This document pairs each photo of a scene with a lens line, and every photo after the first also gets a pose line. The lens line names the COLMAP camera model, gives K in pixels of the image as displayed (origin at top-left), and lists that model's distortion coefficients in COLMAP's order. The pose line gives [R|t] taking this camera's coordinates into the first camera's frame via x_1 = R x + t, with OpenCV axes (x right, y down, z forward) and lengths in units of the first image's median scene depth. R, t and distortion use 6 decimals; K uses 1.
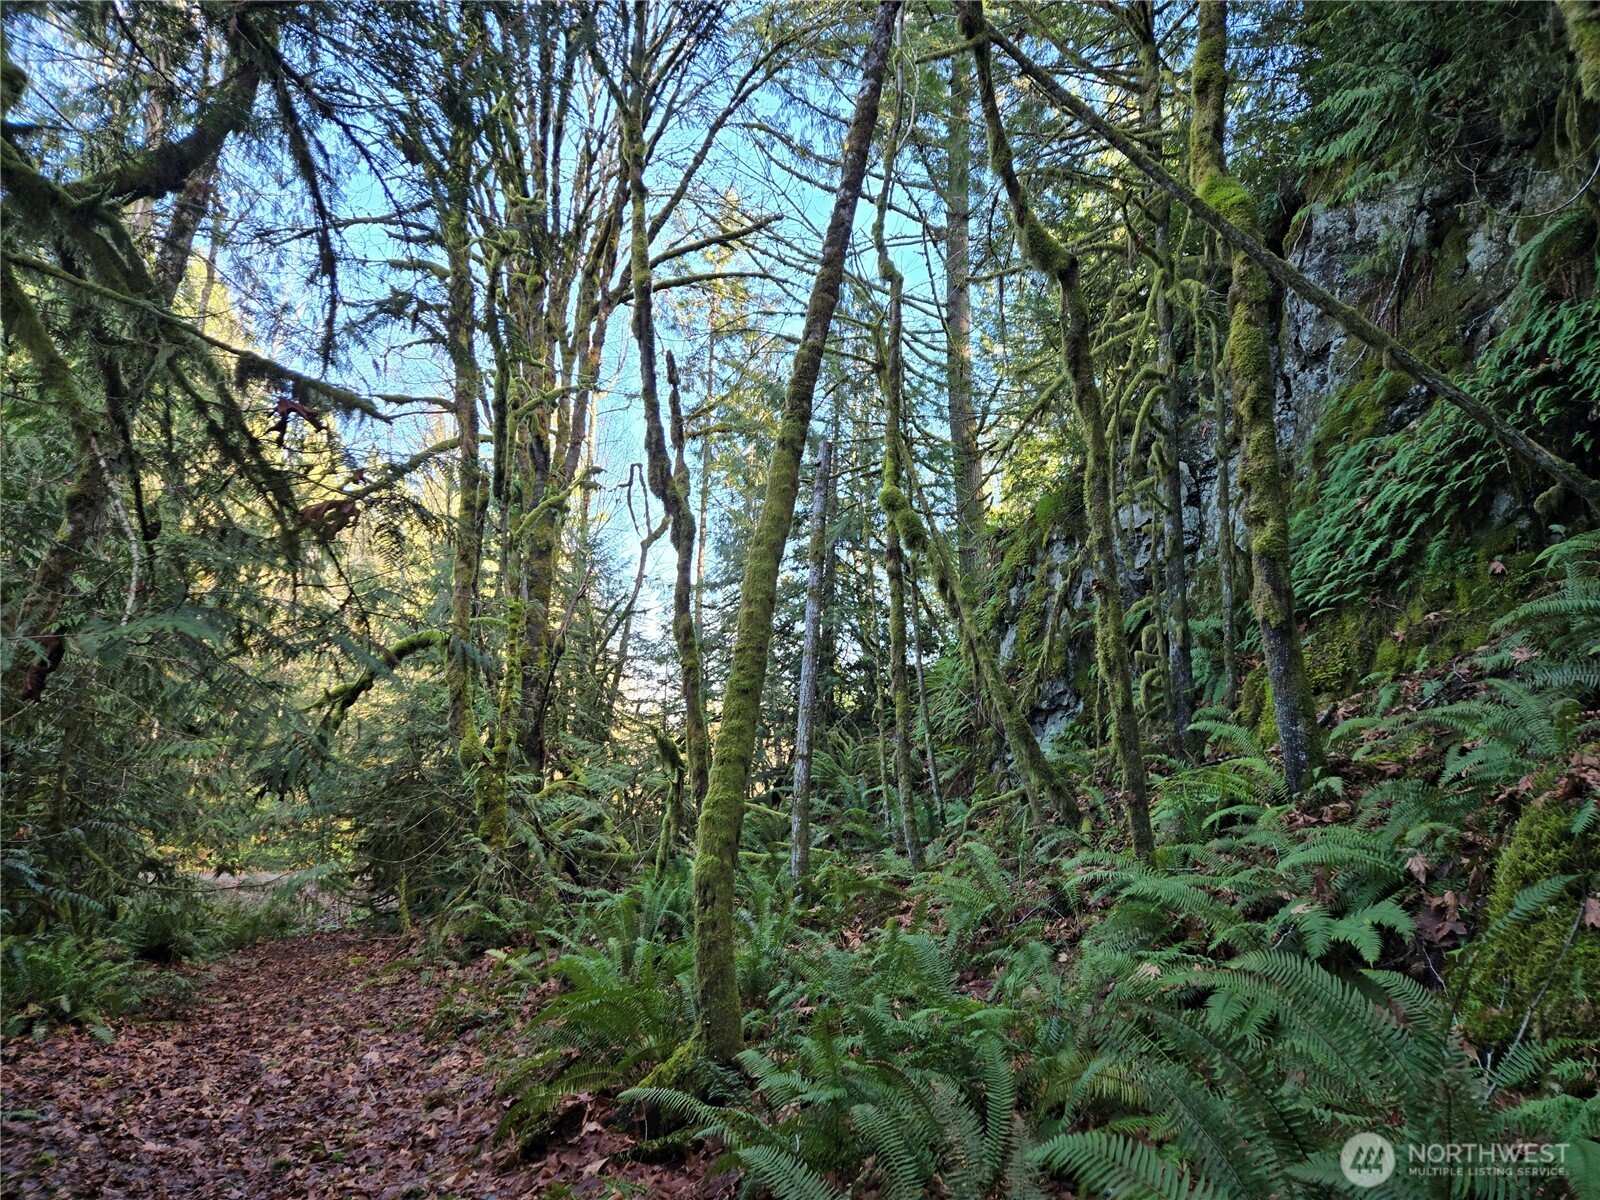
lens RADIAL K [[1060.6, 0, 799.4], [0, 1060.6, 603.1], [0, 0, 1]] dist [0.082421, -0.061334]
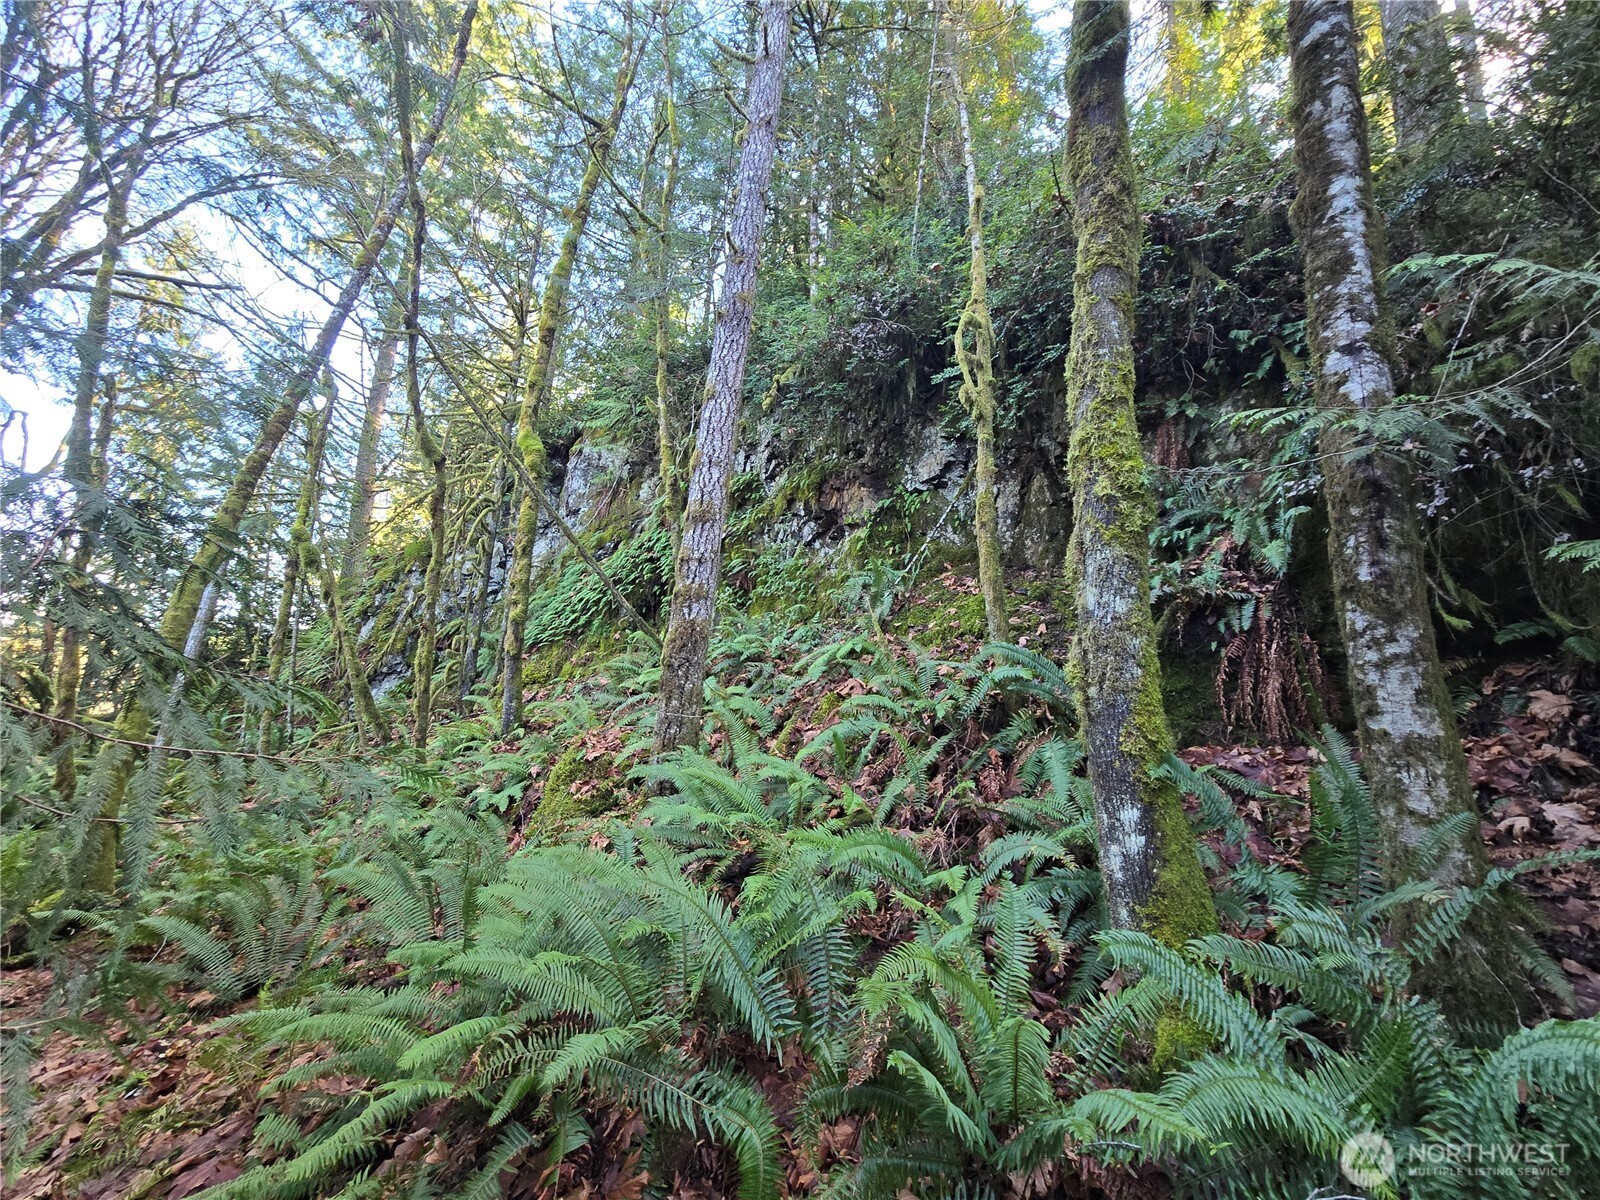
lens RADIAL K [[647.5, 0, 793.1], [0, 647.5, 597.5], [0, 0, 1]] dist [0.001889, 0.000777]
pose [[0.706674, 0.174174, 0.685766, -0.037336], [-0.166354, 0.982958, -0.078230, -0.054445], [-0.687705, -0.058796, 0.723605, -0.190859]]
